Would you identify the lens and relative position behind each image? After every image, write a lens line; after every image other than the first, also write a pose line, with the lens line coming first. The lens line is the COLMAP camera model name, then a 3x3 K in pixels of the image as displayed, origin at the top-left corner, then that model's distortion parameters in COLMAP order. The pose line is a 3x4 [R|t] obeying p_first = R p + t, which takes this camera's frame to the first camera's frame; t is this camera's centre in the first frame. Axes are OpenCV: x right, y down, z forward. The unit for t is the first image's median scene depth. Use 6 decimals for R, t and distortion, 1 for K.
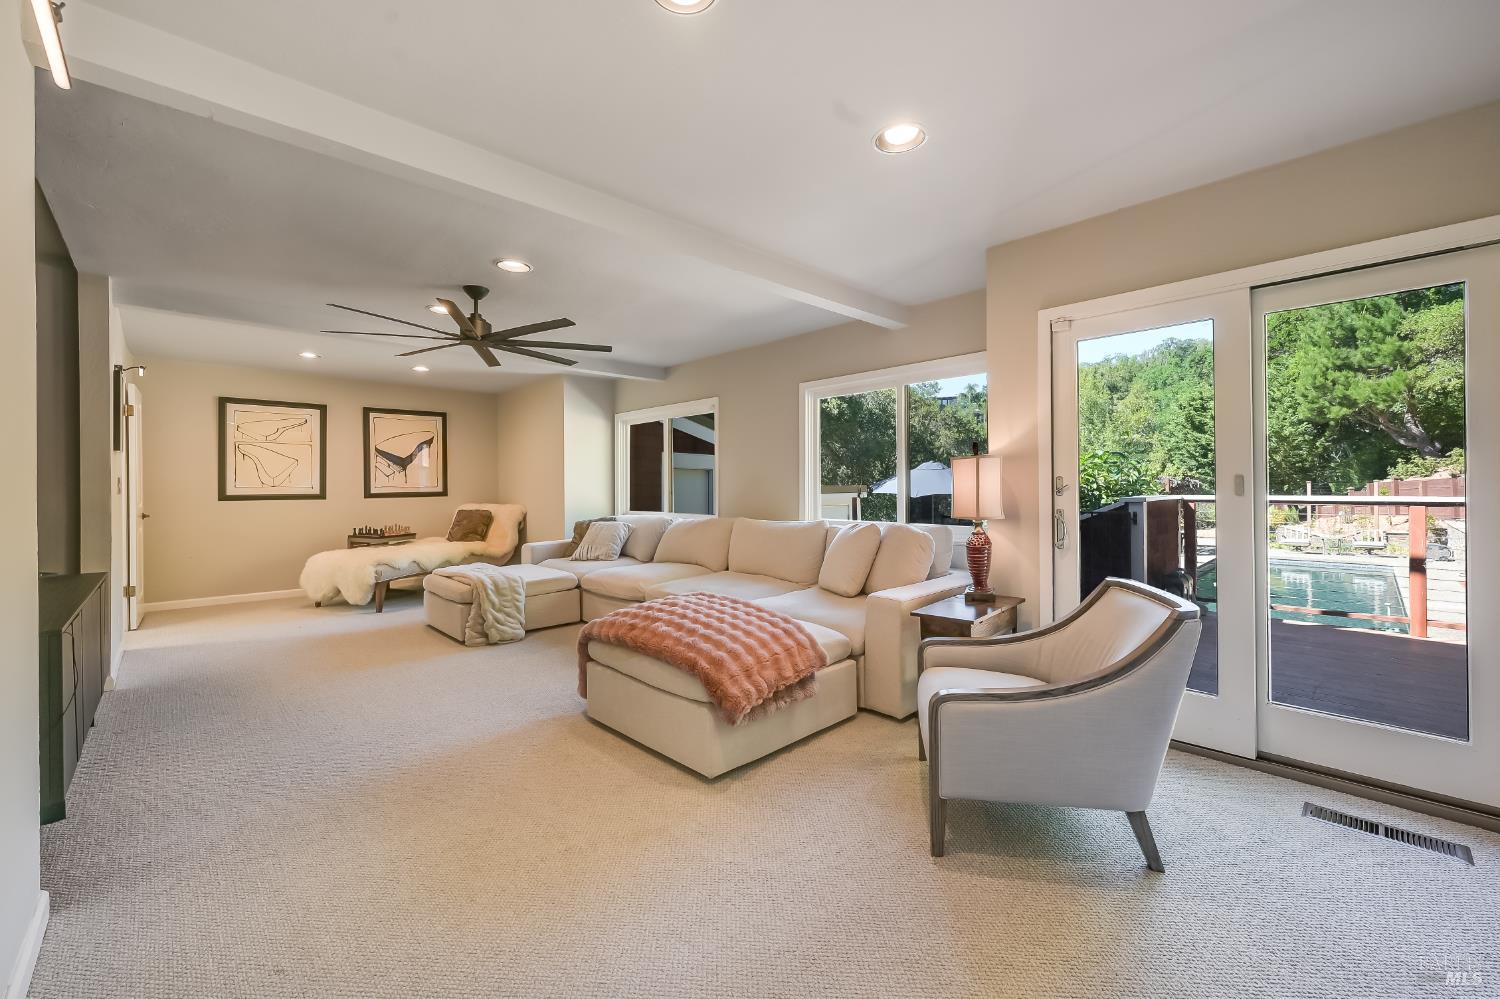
lens RADIAL K [[599.0, 0, 761.0], [0, 599.0, 495.0], [0, 0, 1]] dist [-0.000108, -0.000242]
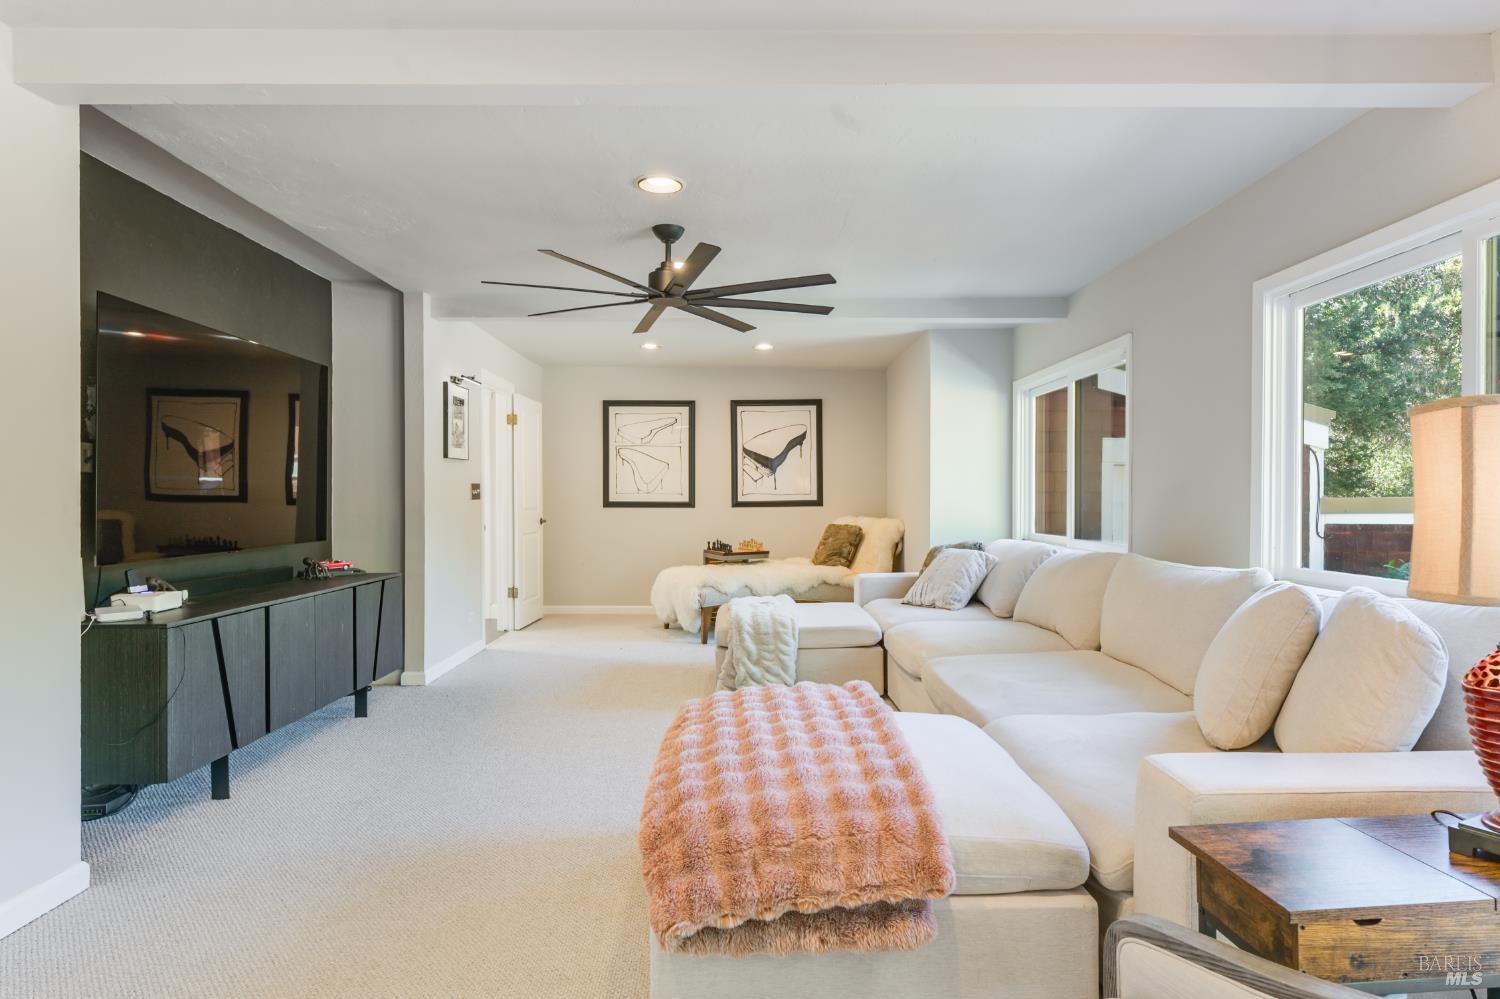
lens RADIAL K [[823.3, 0, 752.2], [0, 823.3, 496.9], [0, 0, 1]] dist [-0.000974, 0.000877]
pose [[0.724678, 0.006511, -0.689057, 0.184974], [-0.016167, 0.999841, -0.007556, -0.001042], [0.688898, 0.016616, 0.724667, 0.197581]]
